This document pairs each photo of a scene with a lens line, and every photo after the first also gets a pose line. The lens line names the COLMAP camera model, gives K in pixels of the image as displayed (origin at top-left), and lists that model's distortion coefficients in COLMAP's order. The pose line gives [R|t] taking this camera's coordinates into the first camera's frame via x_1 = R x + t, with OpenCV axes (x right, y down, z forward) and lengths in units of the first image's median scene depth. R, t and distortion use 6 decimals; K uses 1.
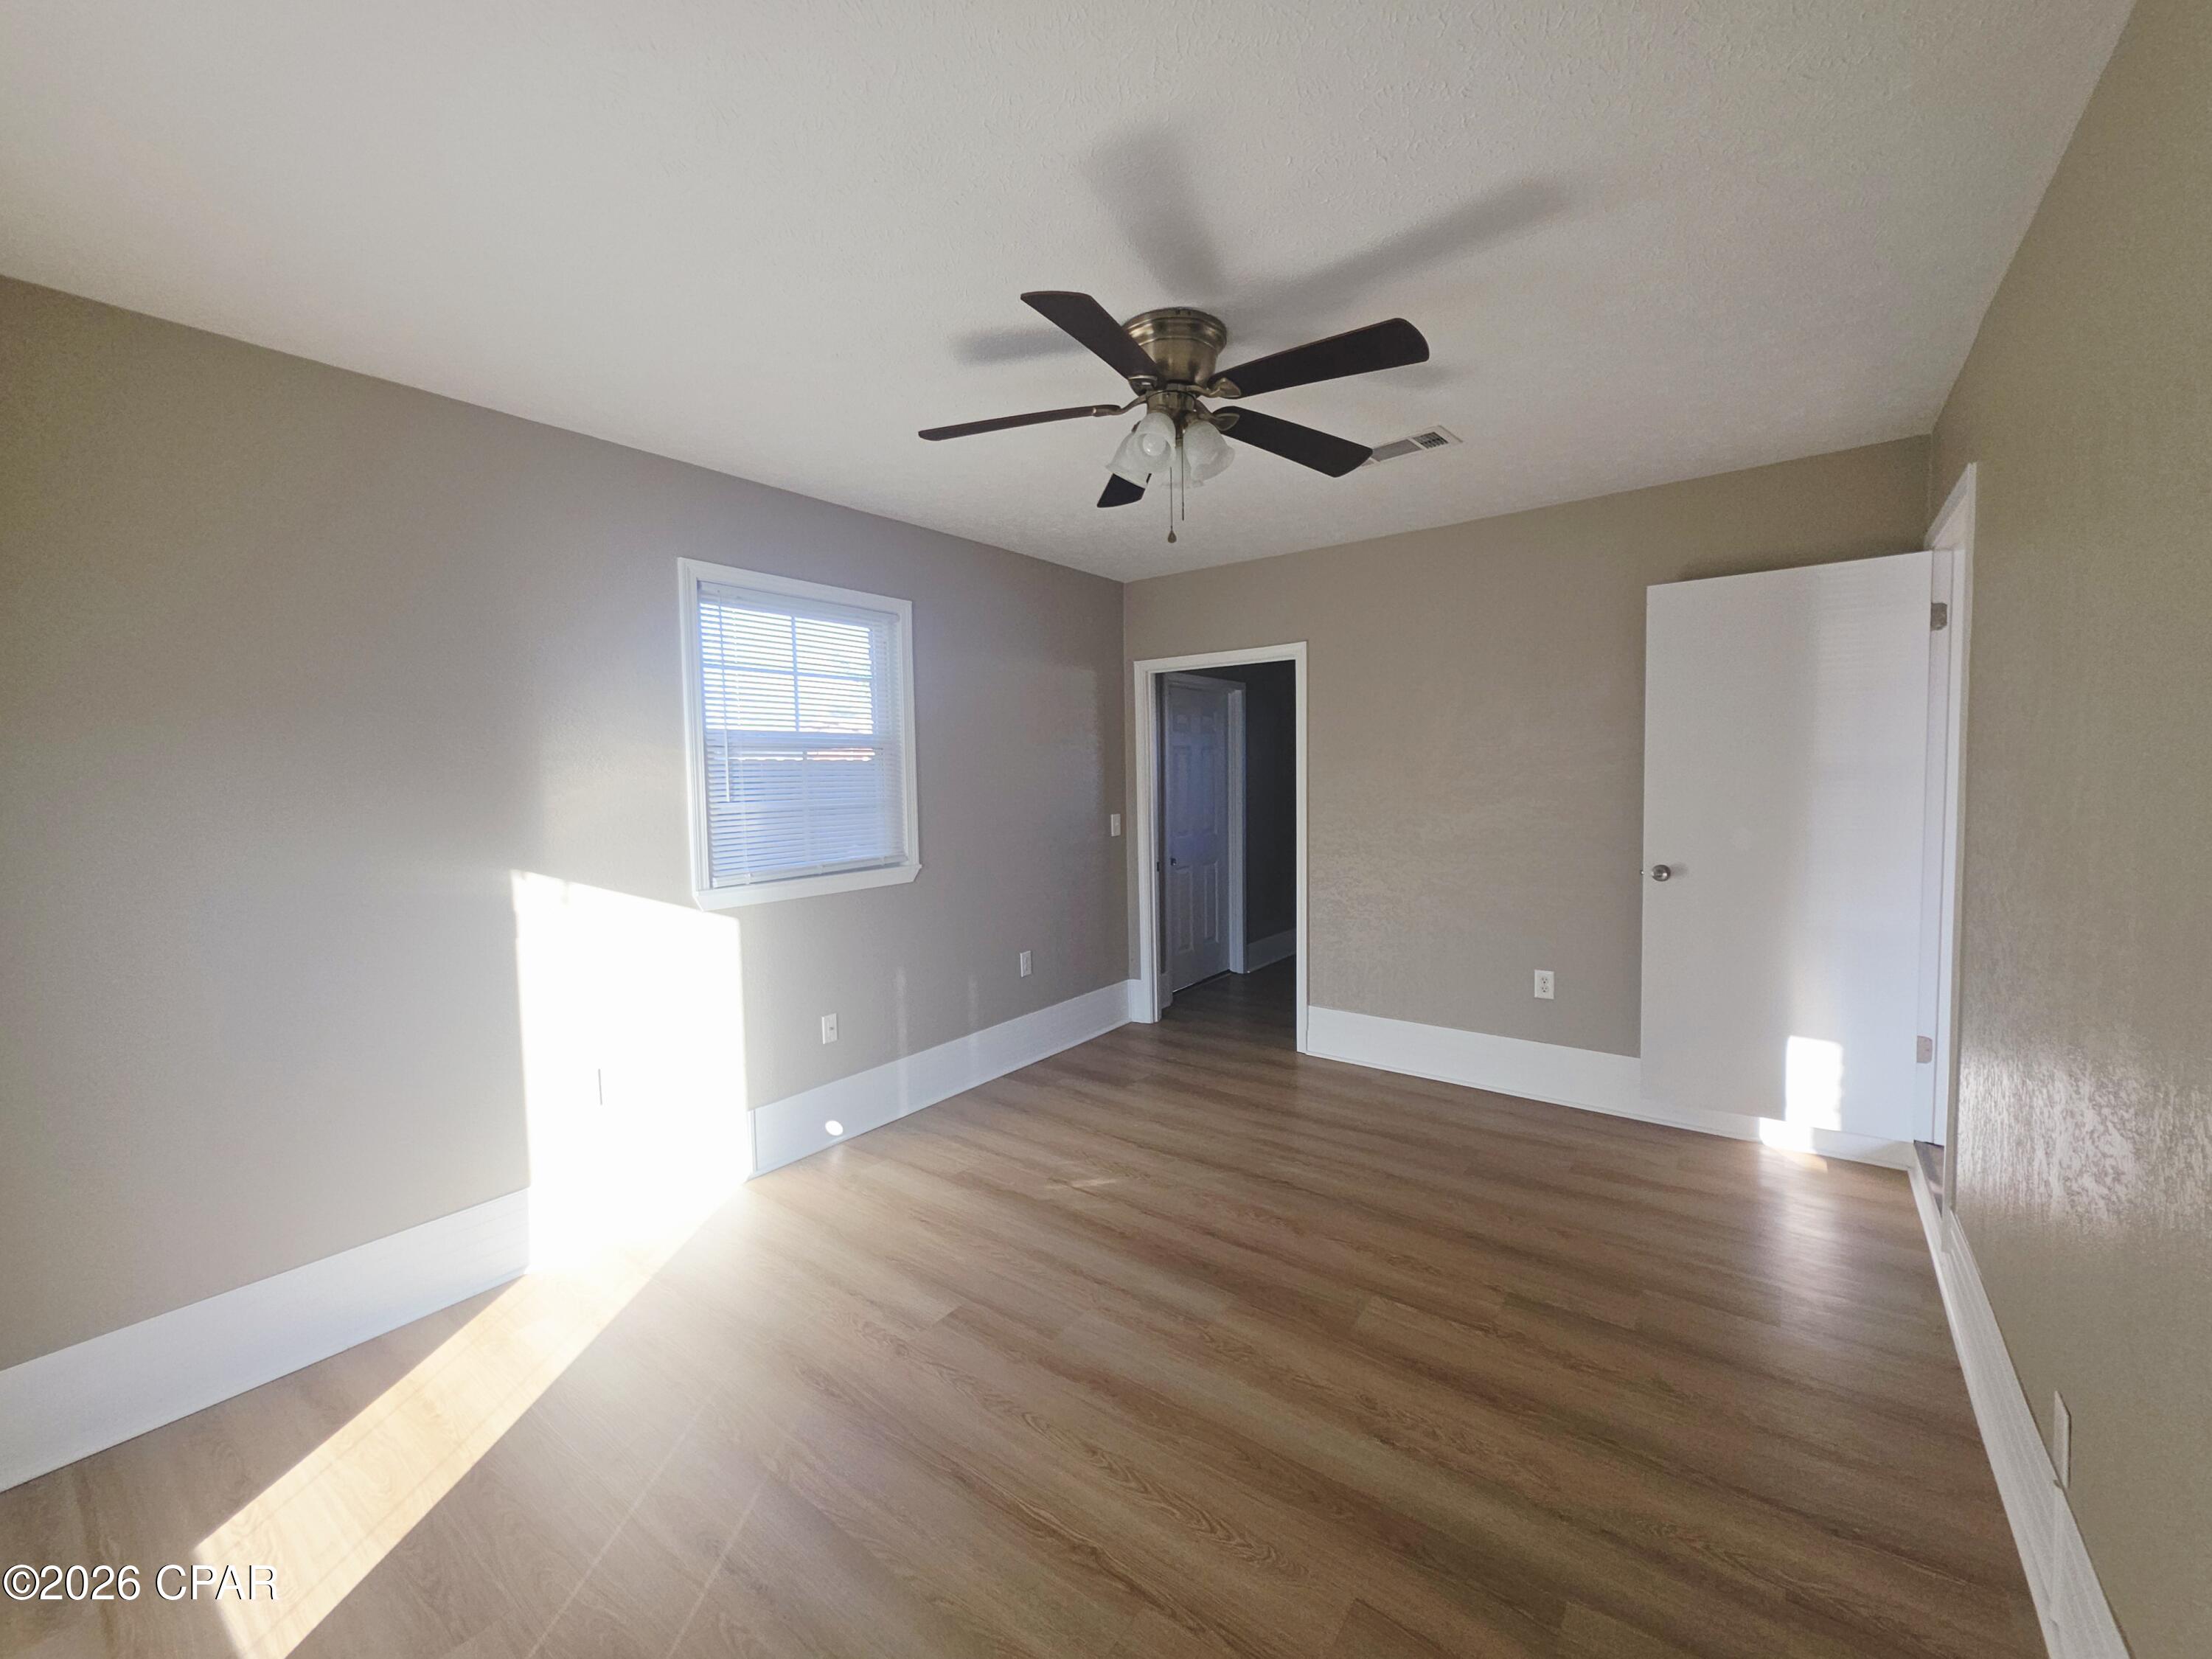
lens RADIAL K [[889.5, 0, 1101.1], [0, 889.5, 831.1], [0, 0, 1]] dist [-0.003500, -0.000092]
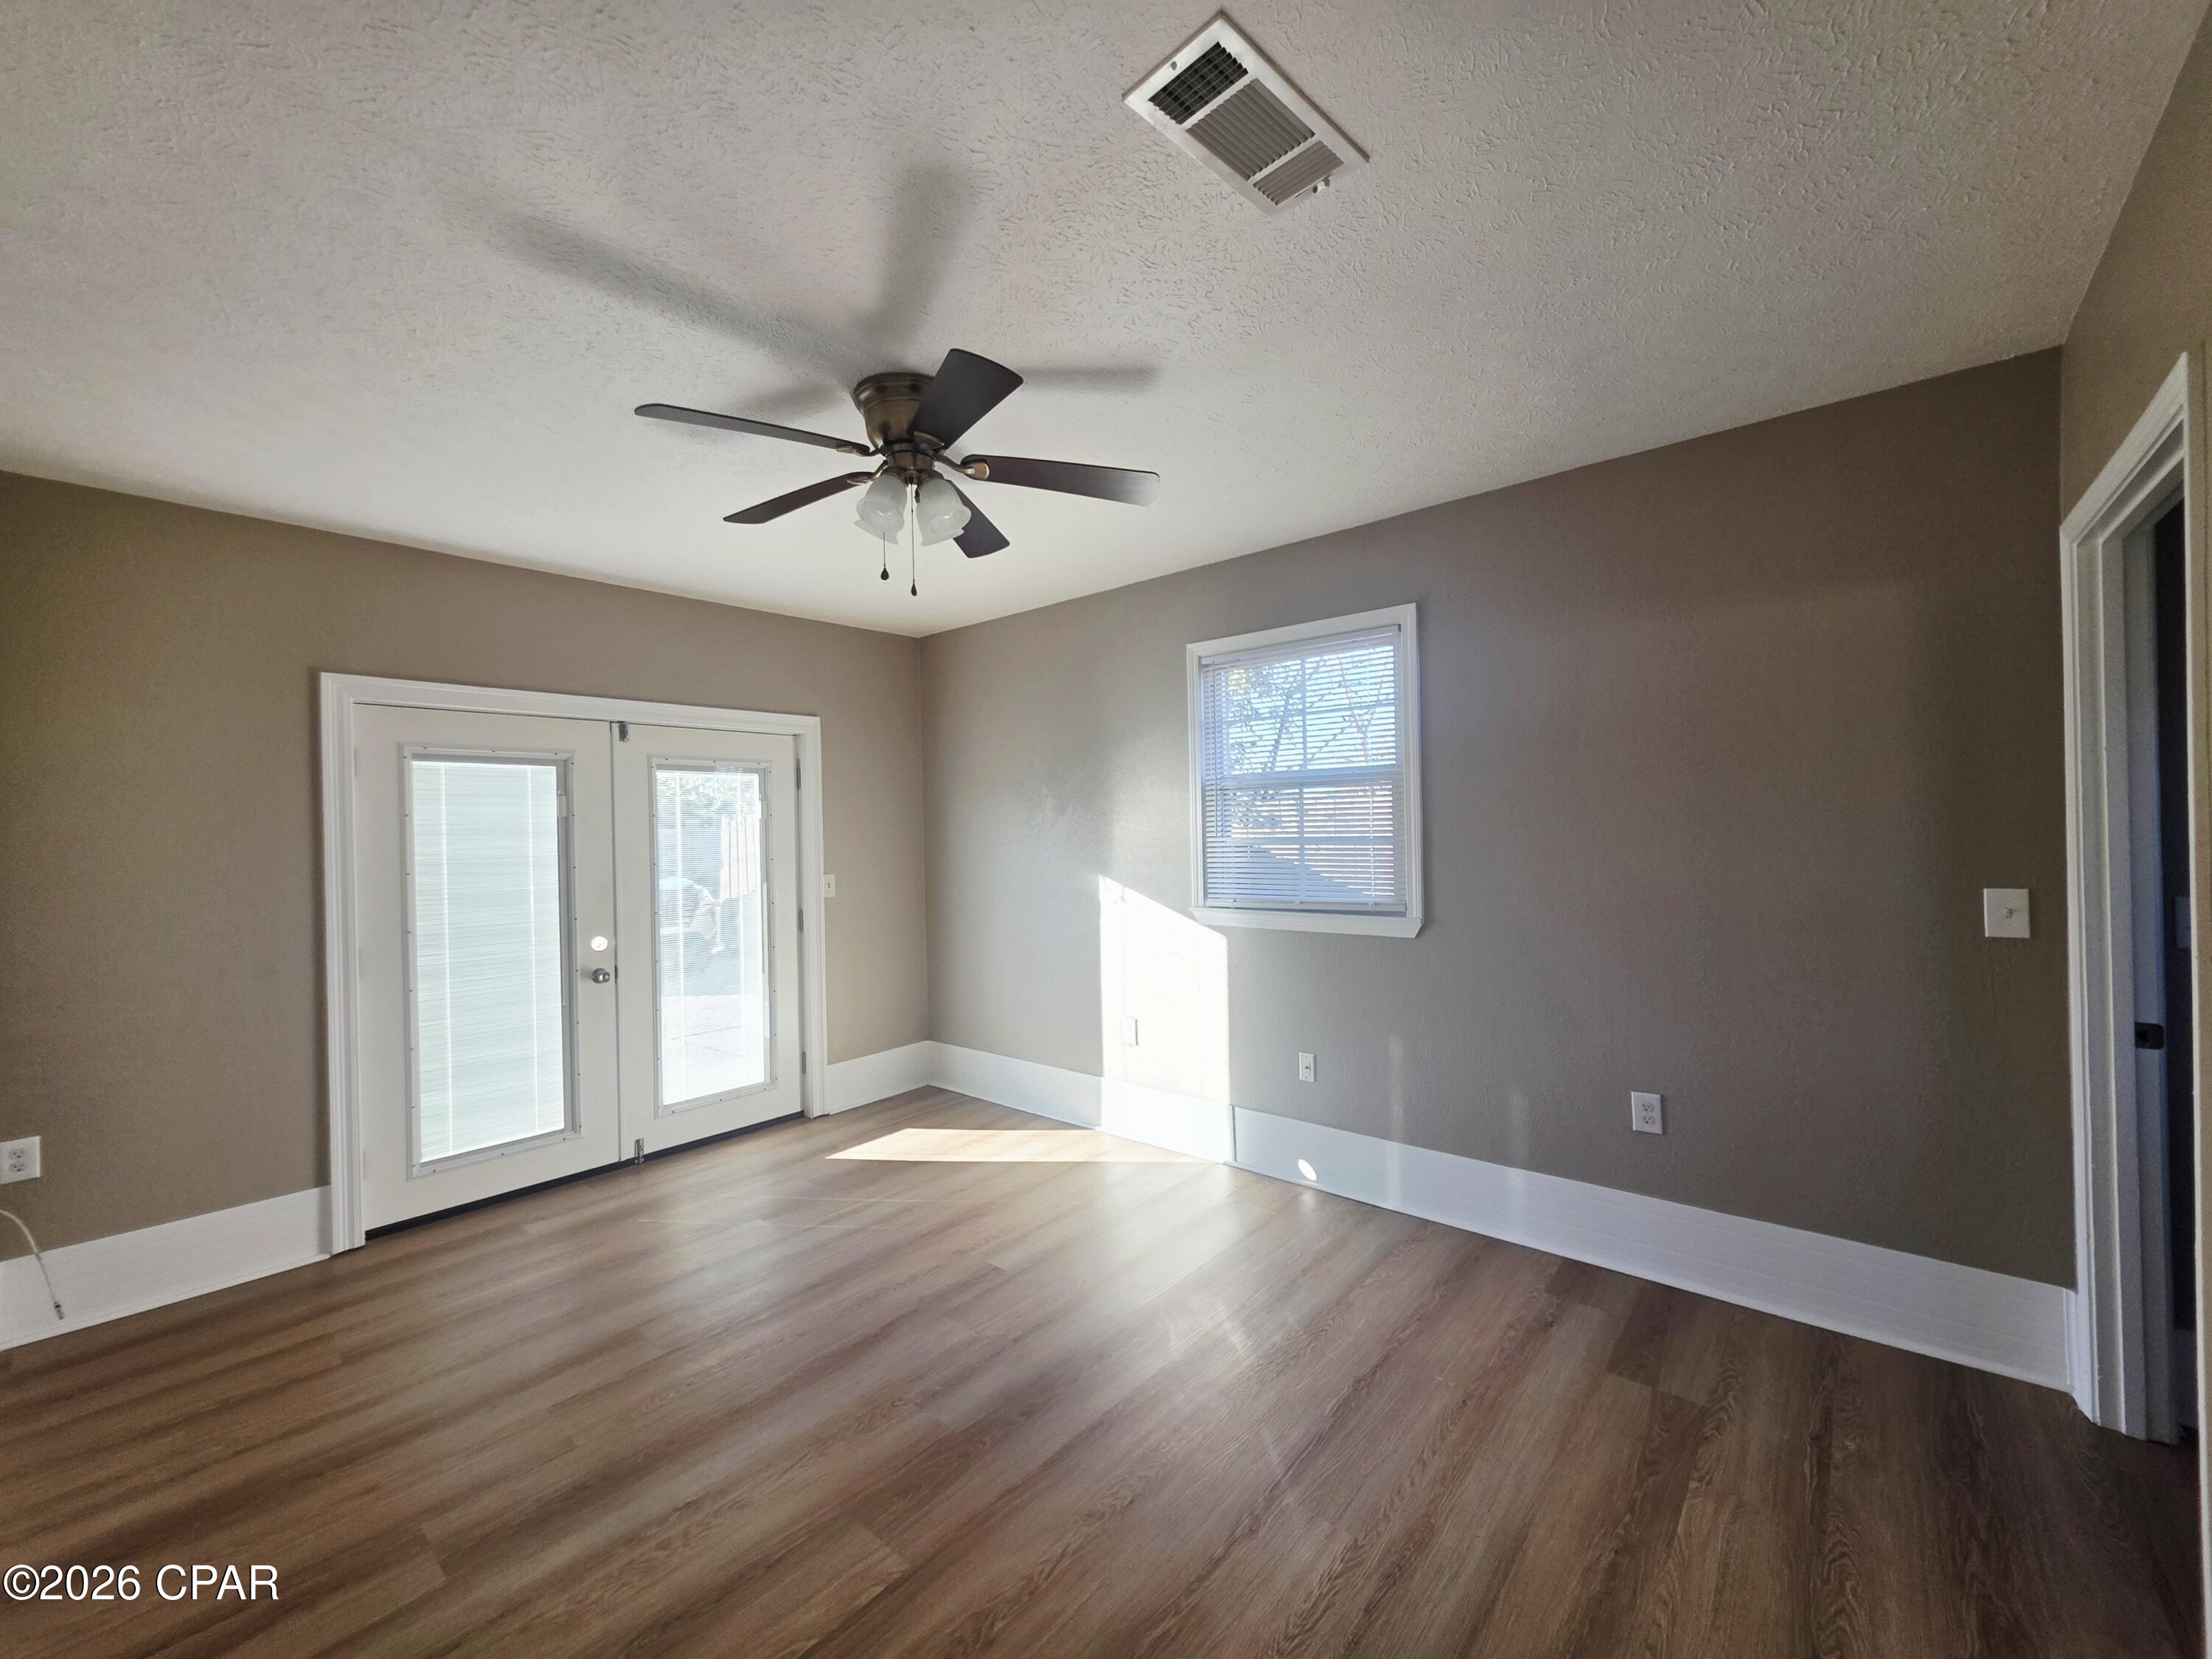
lens RADIAL K [[889.5, 0, 1101.1], [0, 889.5, 831.1], [0, 0, 1]] dist [-0.003500, -0.000092]
pose [[-0.073971, 0.026063, -0.996920, 0.746836], [-0.038855, 0.998824, 0.028996, -0.065638], [0.996503, 0.040880, -0.072872, 0.895543]]
